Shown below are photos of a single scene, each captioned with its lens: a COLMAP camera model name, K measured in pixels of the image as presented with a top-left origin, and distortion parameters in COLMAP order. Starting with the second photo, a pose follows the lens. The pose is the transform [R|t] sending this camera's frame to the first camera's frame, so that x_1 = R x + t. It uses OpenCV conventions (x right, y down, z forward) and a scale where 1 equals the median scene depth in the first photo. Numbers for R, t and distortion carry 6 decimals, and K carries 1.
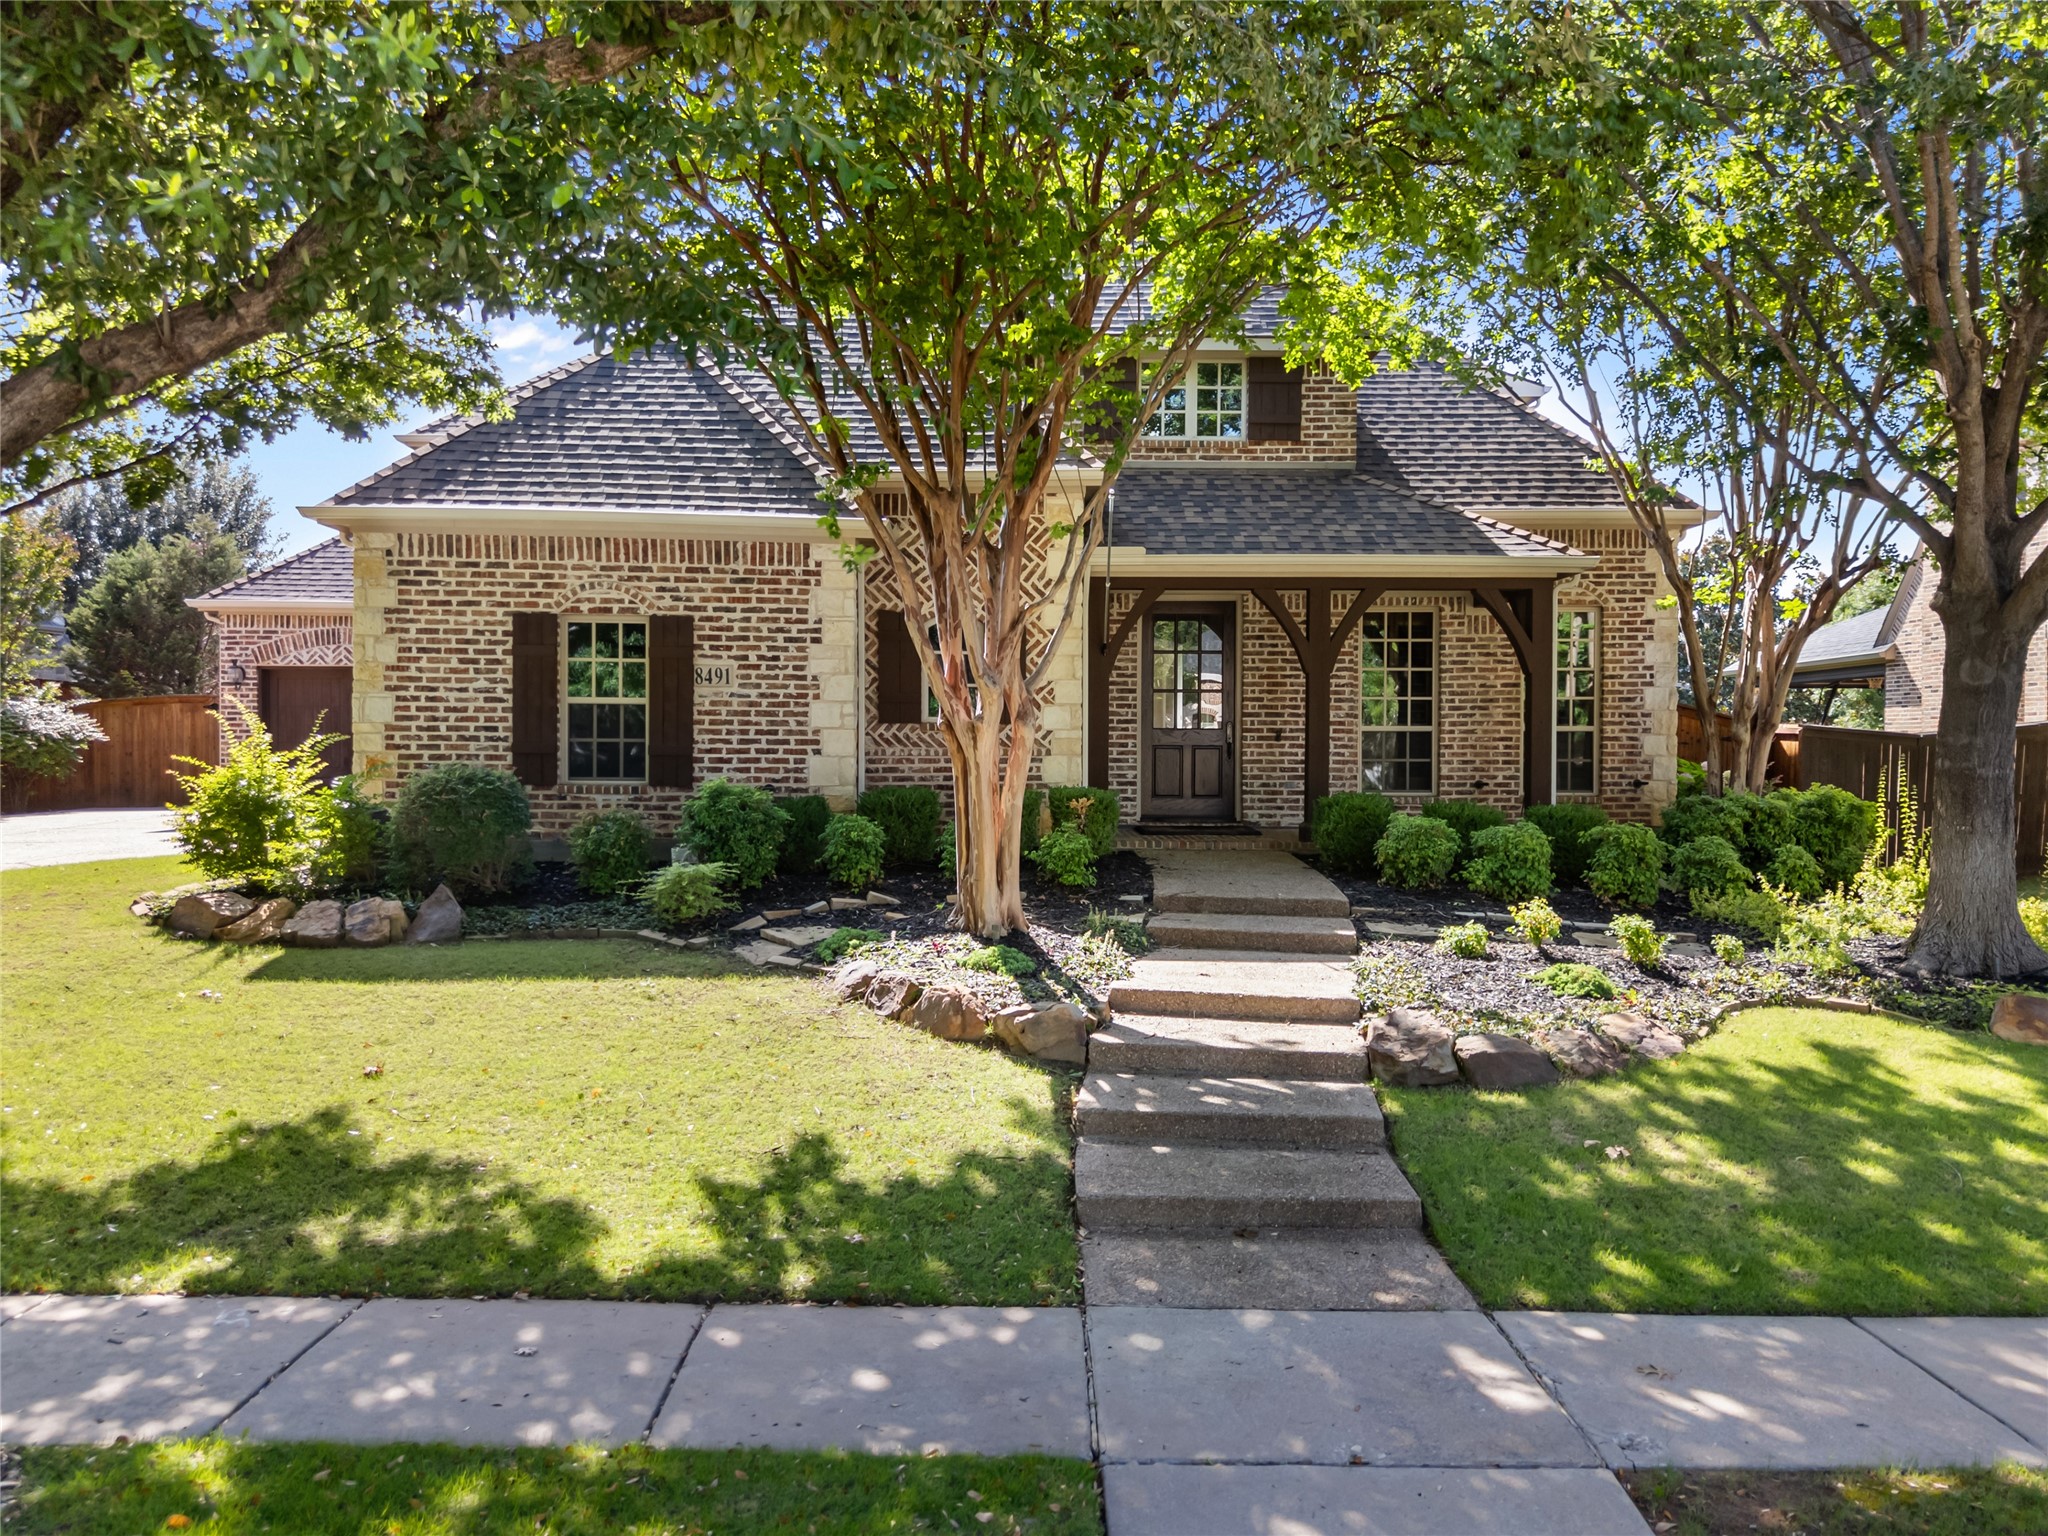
lens RADIAL K [[1531.5, 0, 1044.9], [0, 1531.5, 764.0], [0, 0, 1]] dist [0.109010, -0.113153]
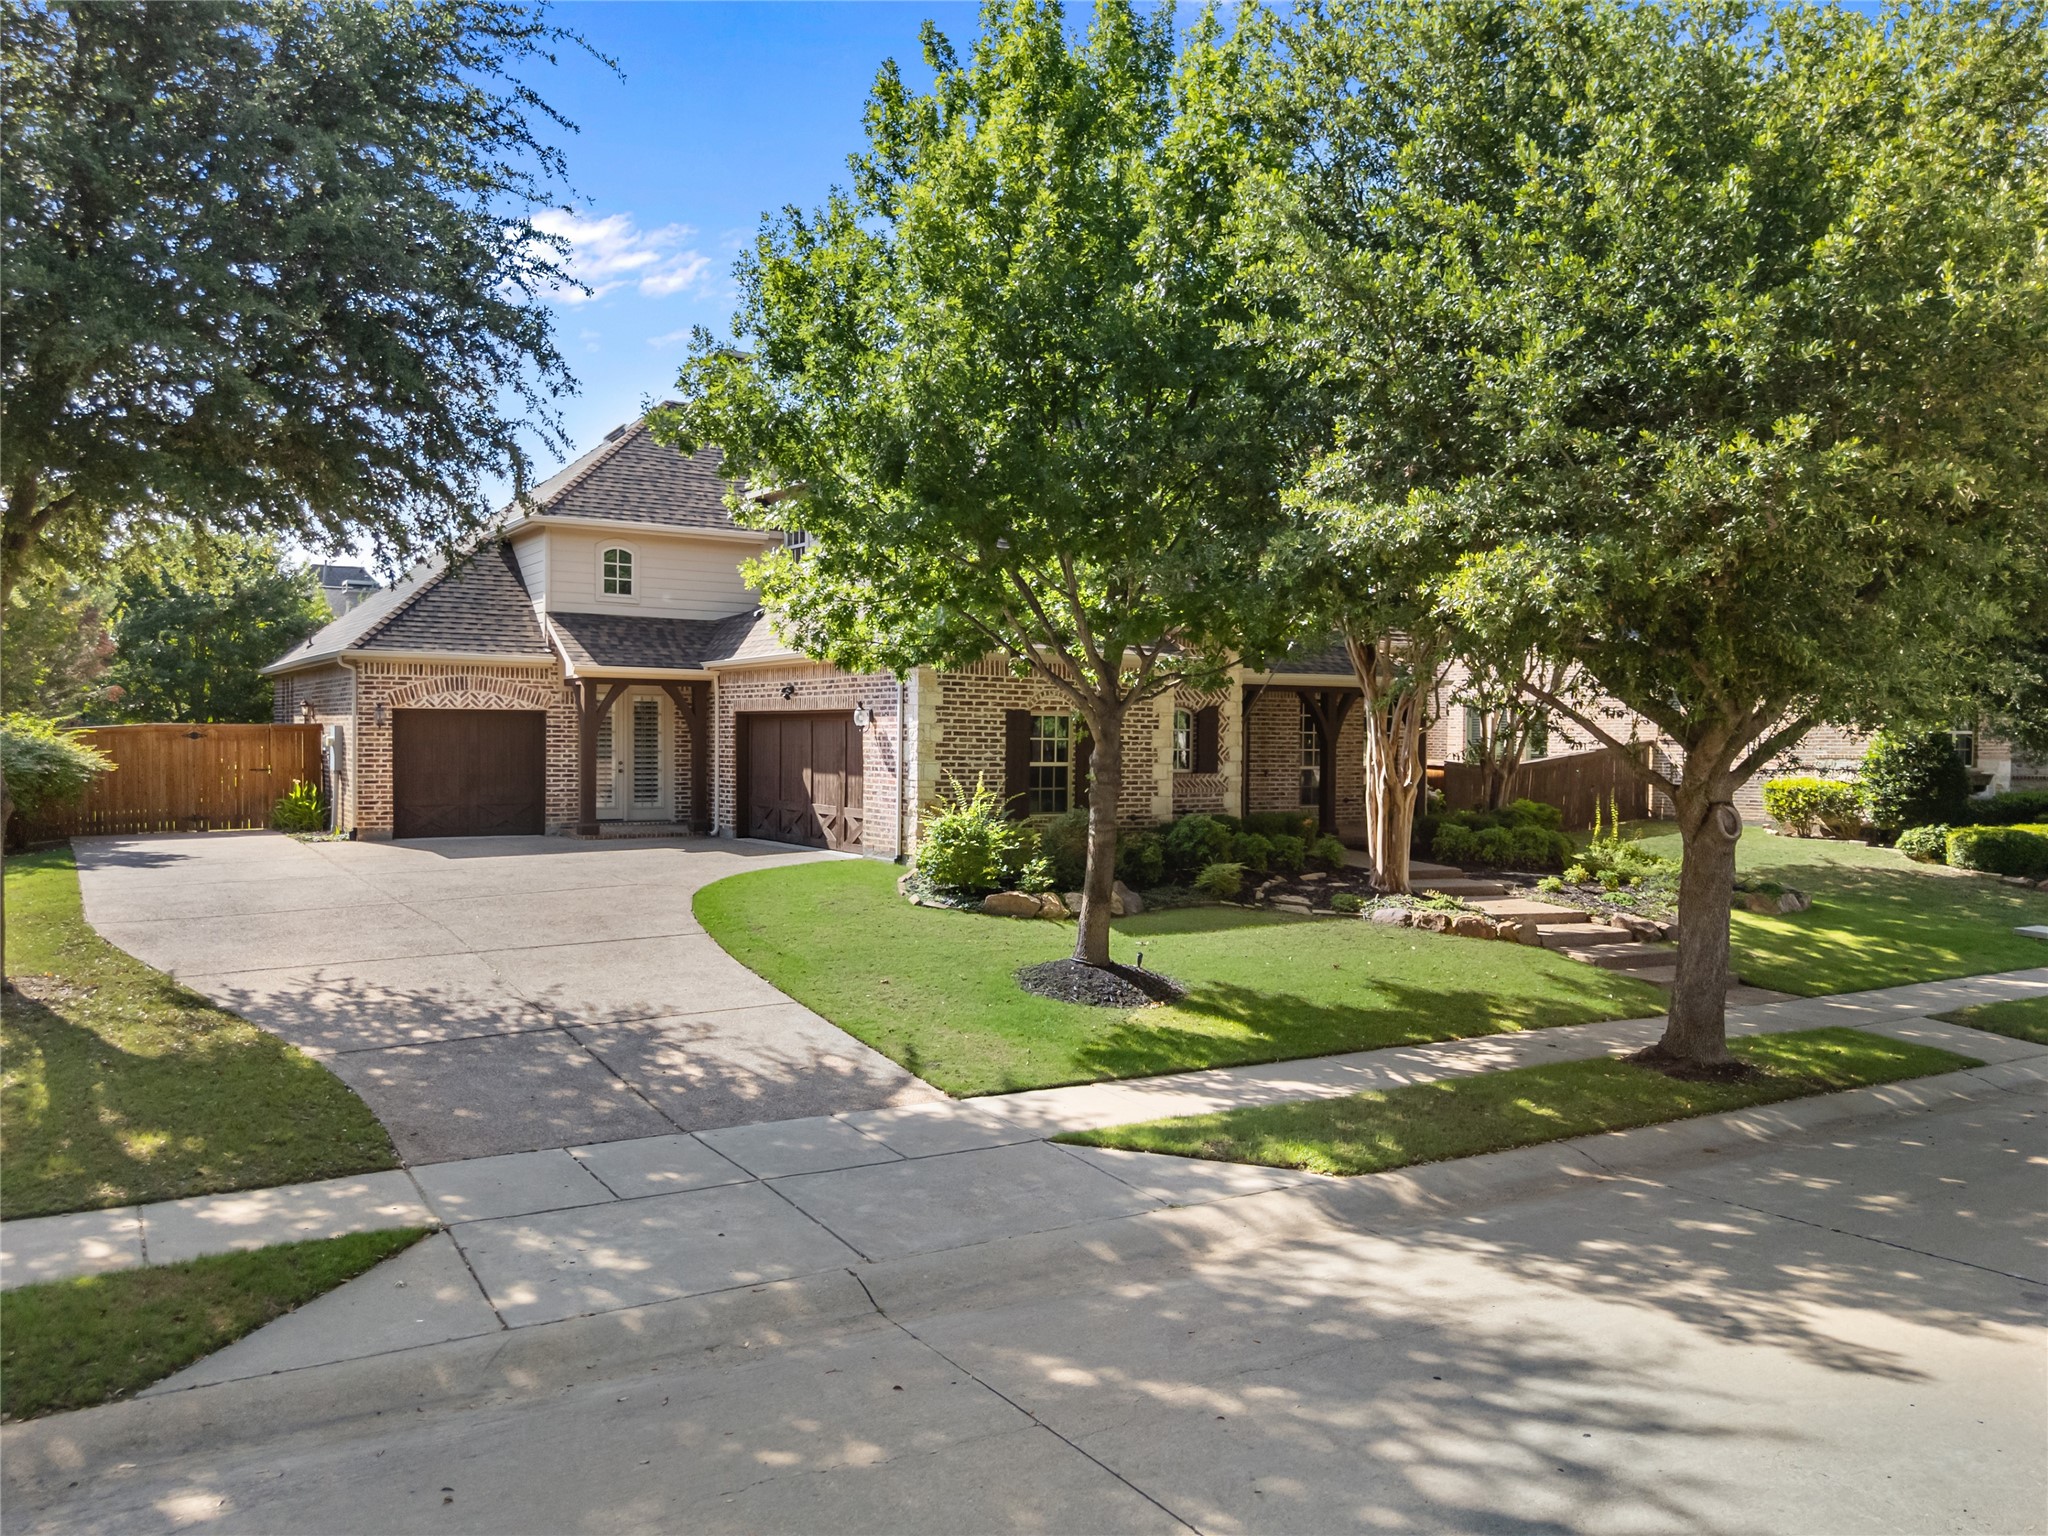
lens RADIAL K [[1531.5, 0, 1044.9], [0, 1531.5, 764.0], [0, 0, 1]] dist [0.109010, -0.113153]
pose [[0.853355, -0.004821, 0.521307, -1.118983], [-0.003503, 0.999882, 0.014981, -0.065468], [-0.521318, -0.014610, 0.853238, -0.352713]]
